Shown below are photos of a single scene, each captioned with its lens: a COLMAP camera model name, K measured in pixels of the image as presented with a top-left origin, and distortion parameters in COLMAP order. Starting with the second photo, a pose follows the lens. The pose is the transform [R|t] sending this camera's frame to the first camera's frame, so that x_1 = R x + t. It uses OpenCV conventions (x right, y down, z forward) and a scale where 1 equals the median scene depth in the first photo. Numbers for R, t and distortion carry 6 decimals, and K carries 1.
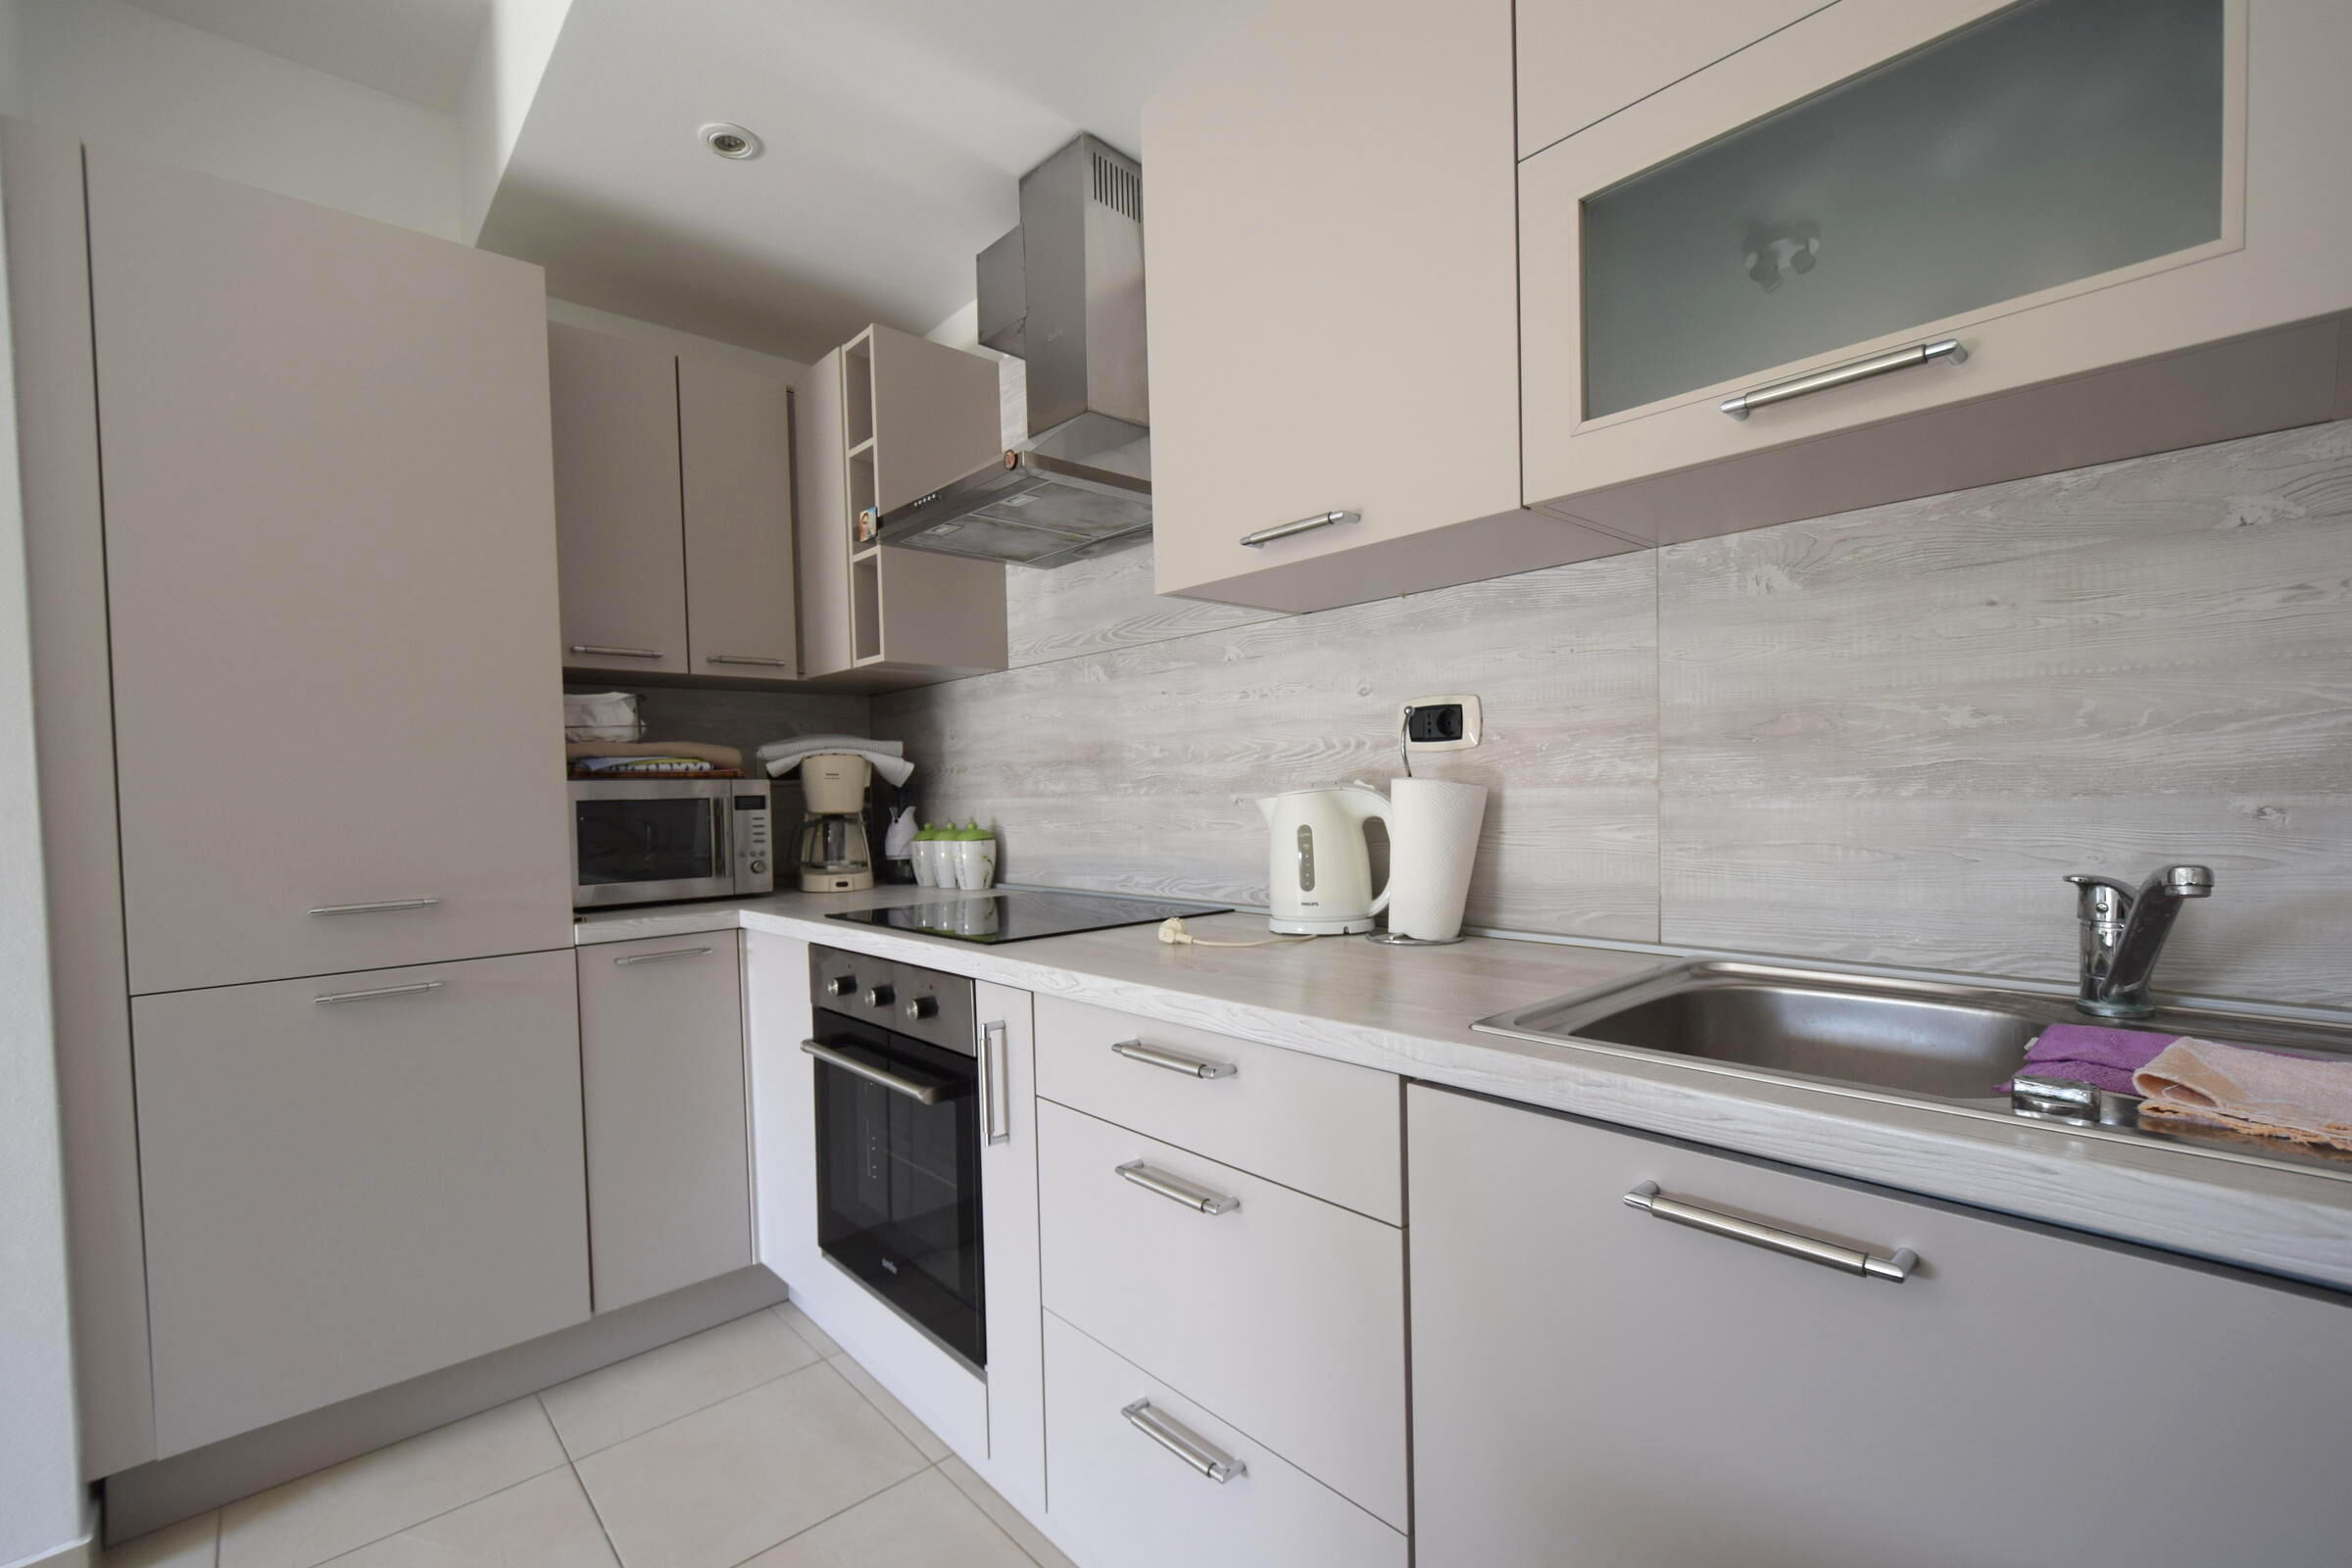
lens RADIAL K [[1023.9, 0, 1177.8], [0, 1023.9, 816.4], [0, 0, 1]] dist [-0.000499, -0.001555]
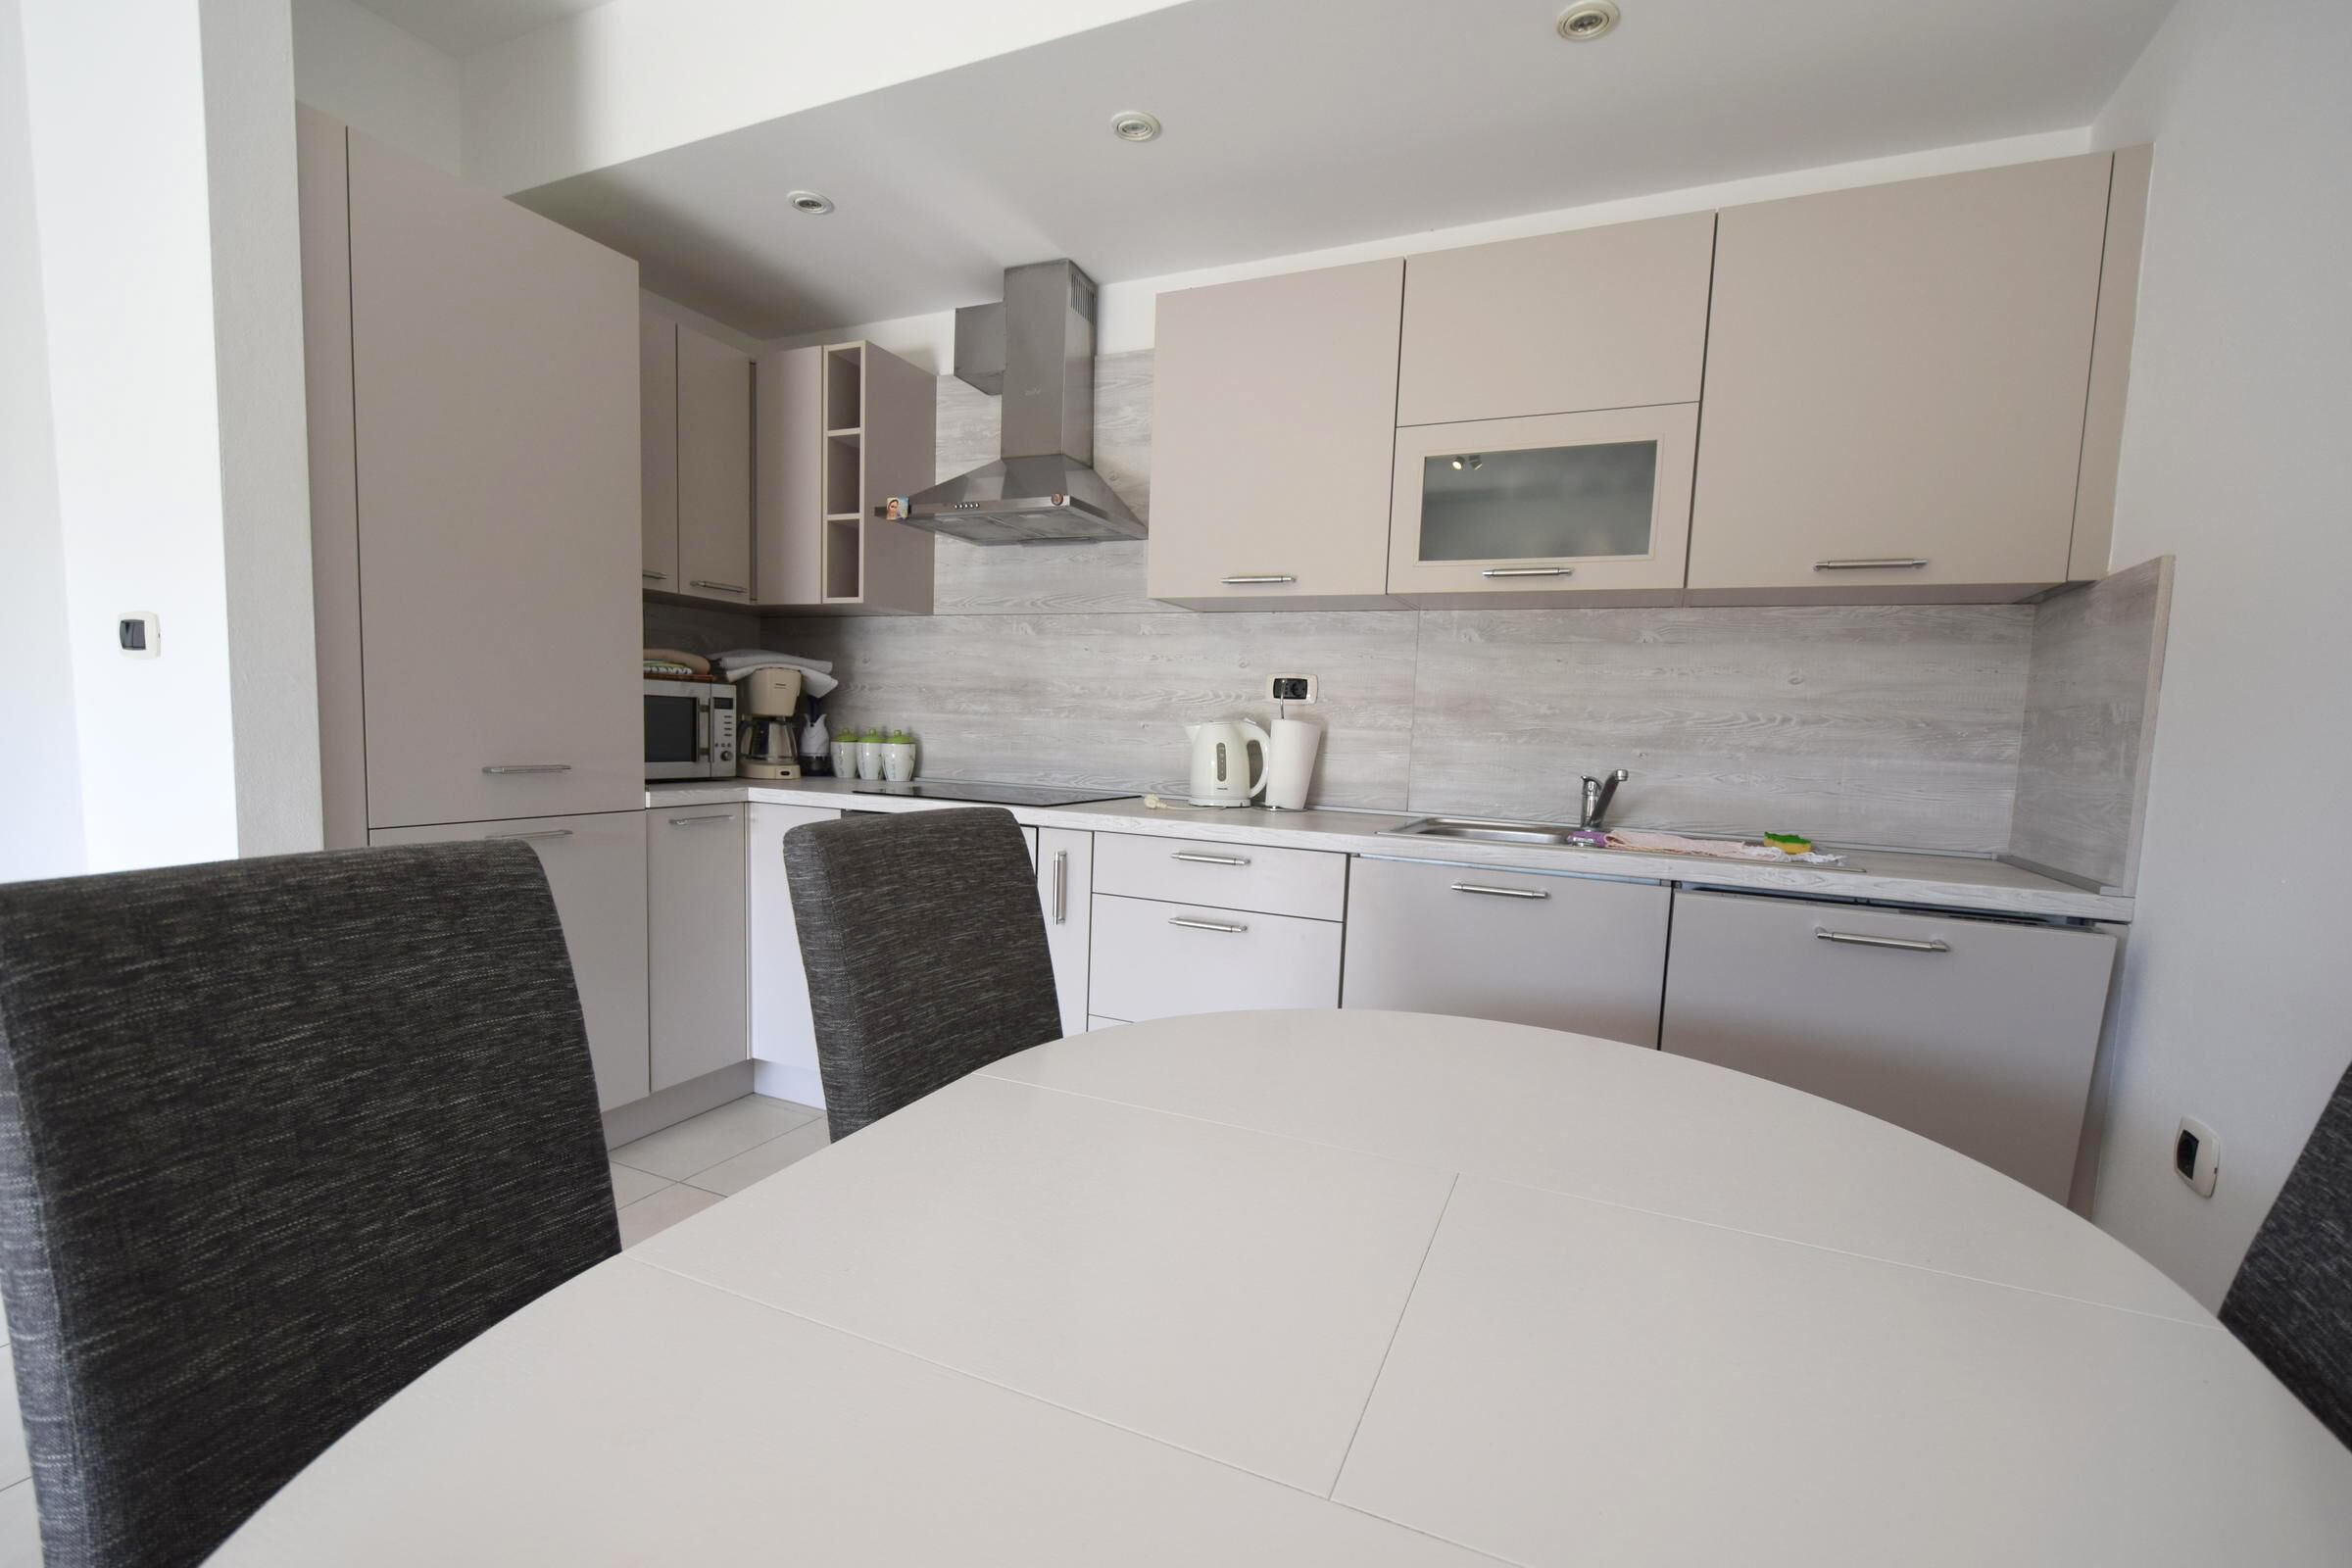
lens RADIAL K [[1023.9, 0, 1177.6], [0, 1023.9, 814.6], [0, 0, 1]] dist [-0.000499, -0.001555]
pose [[0.920287, 0.025963, 0.390383, -0.505276], [-0.051590, 0.997136, 0.055302, 0.030868], [-0.387829, -0.071033, 0.918990, -0.461716]]
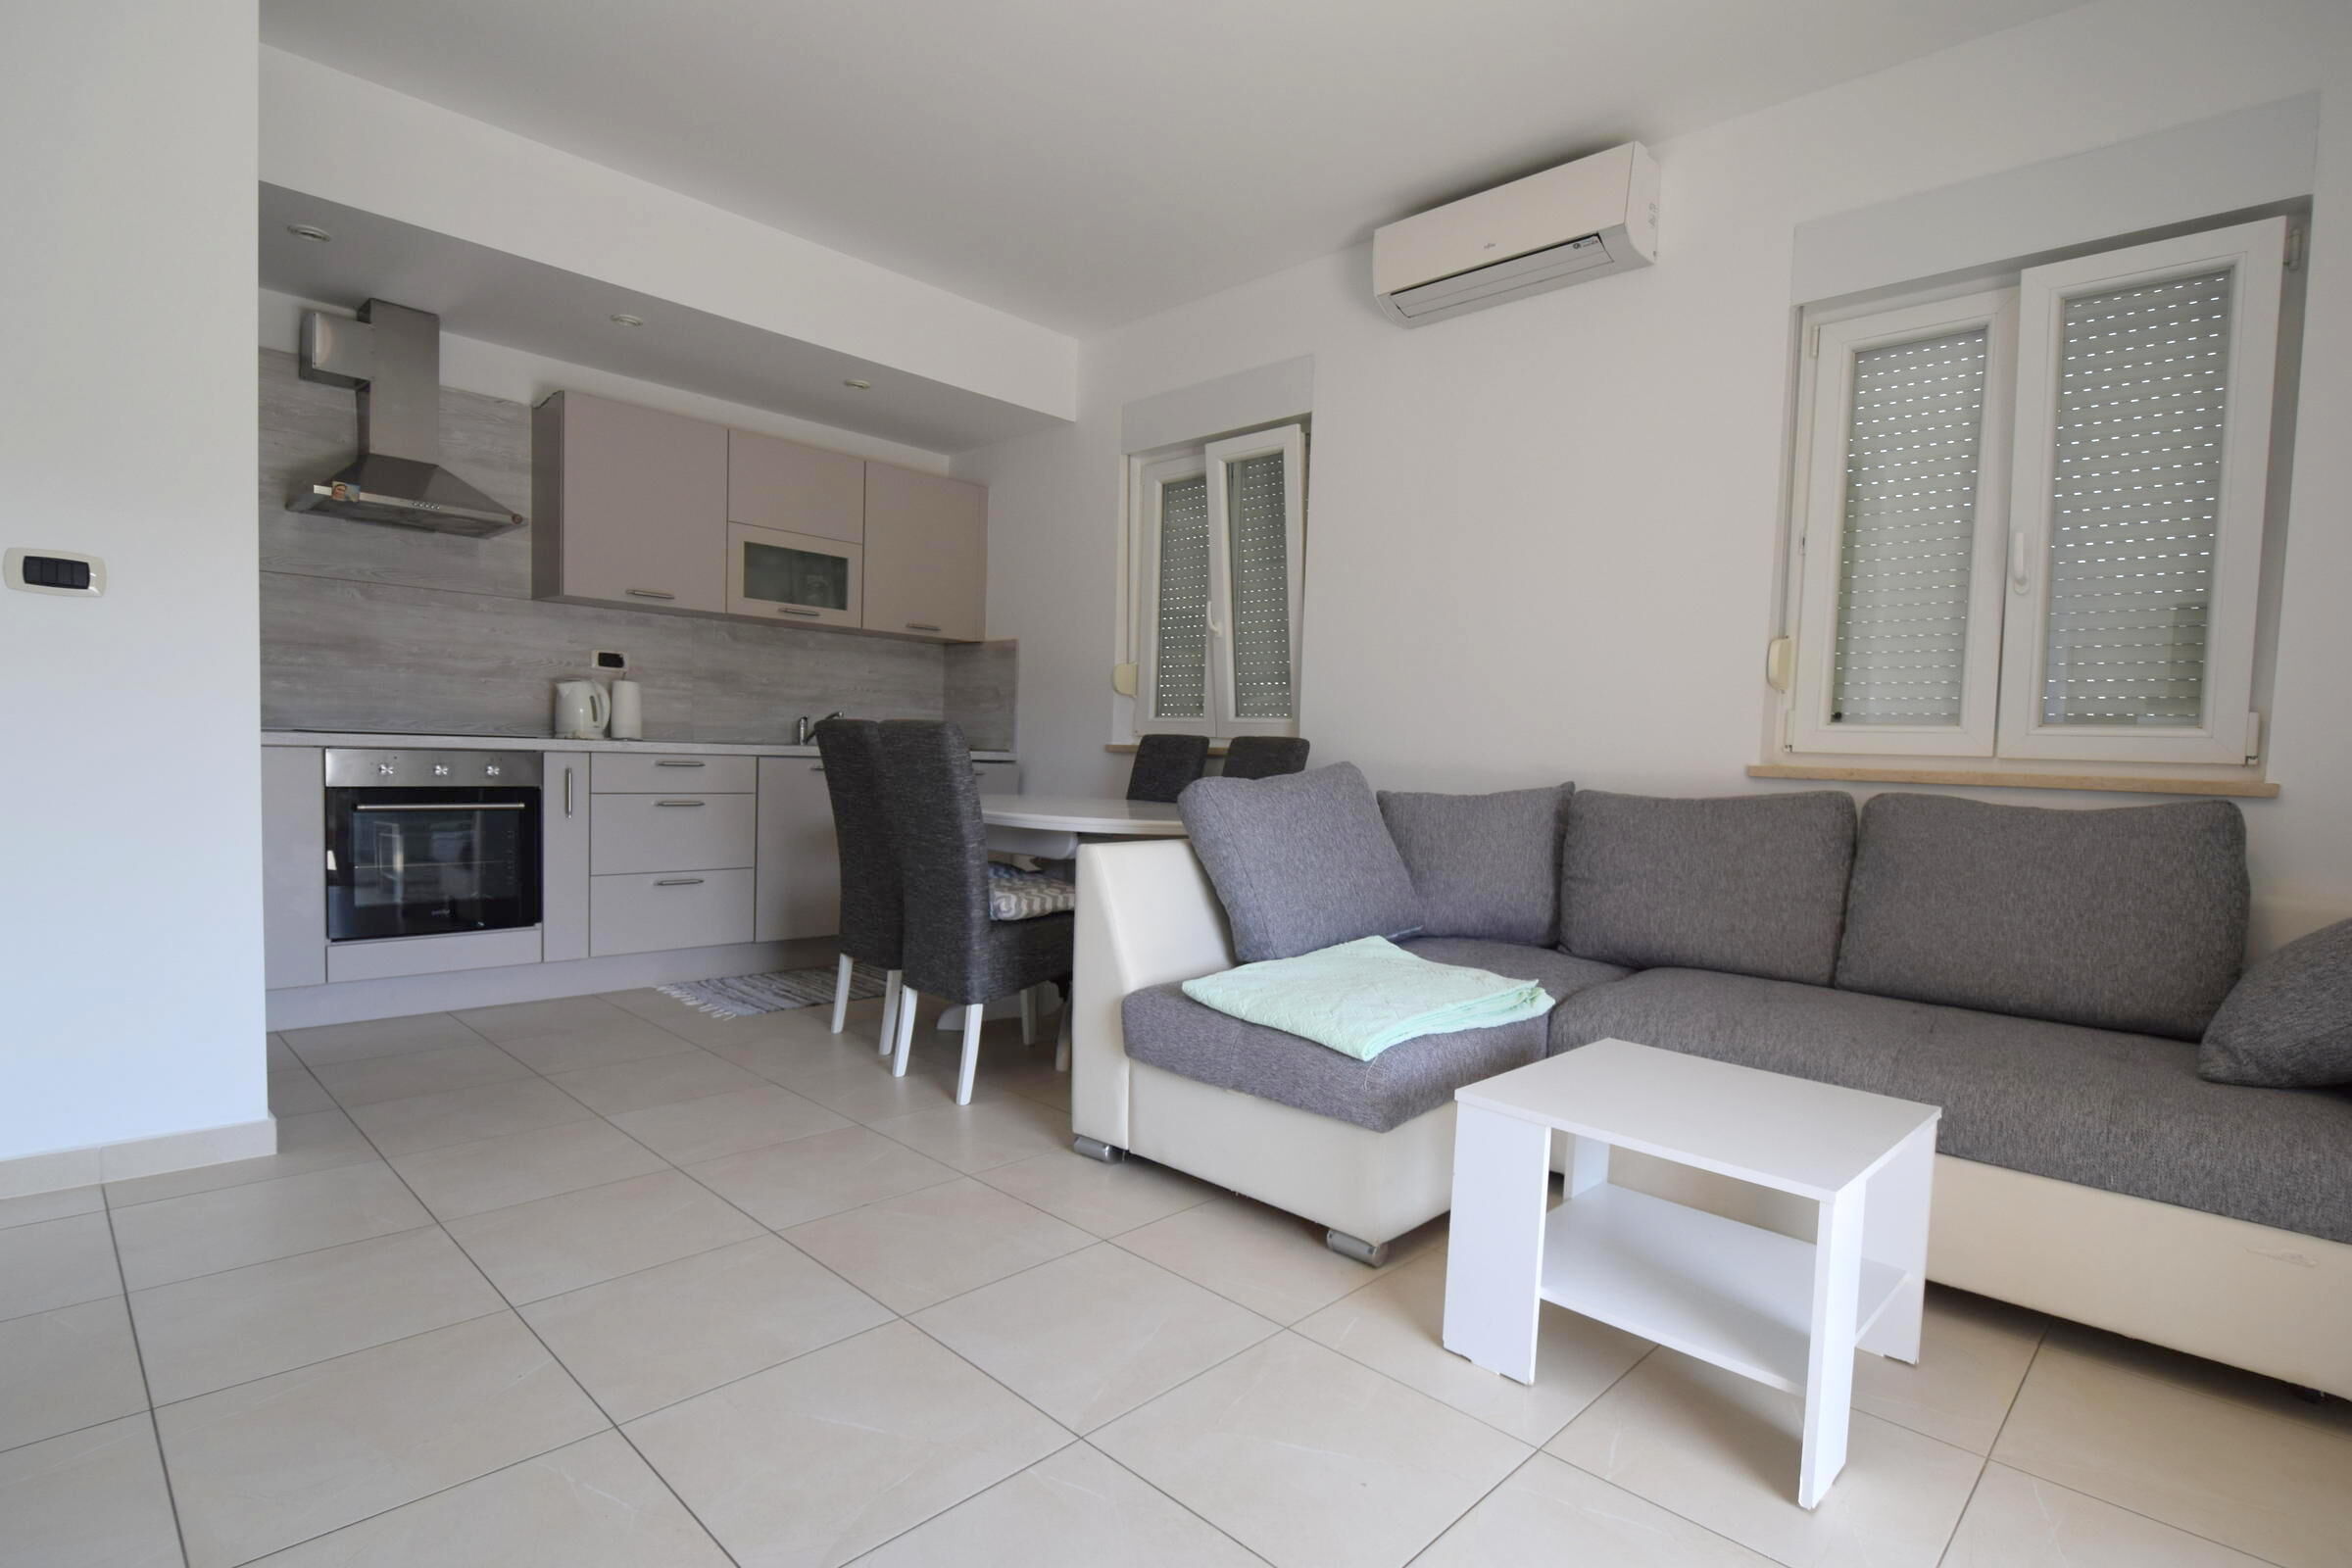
lens RADIAL K [[1163.2, 0, 1174.9], [0, 1163.2, 806.4], [0, 0, 1]] dist [-0.004412, -0.000792]
pose [[-0.056230, -0.024919, 0.998107, -2.338741], [-0.010500, 0.999648, 0.024366, 0.162672], [-0.998363, -0.009110, -0.056472, -0.228516]]
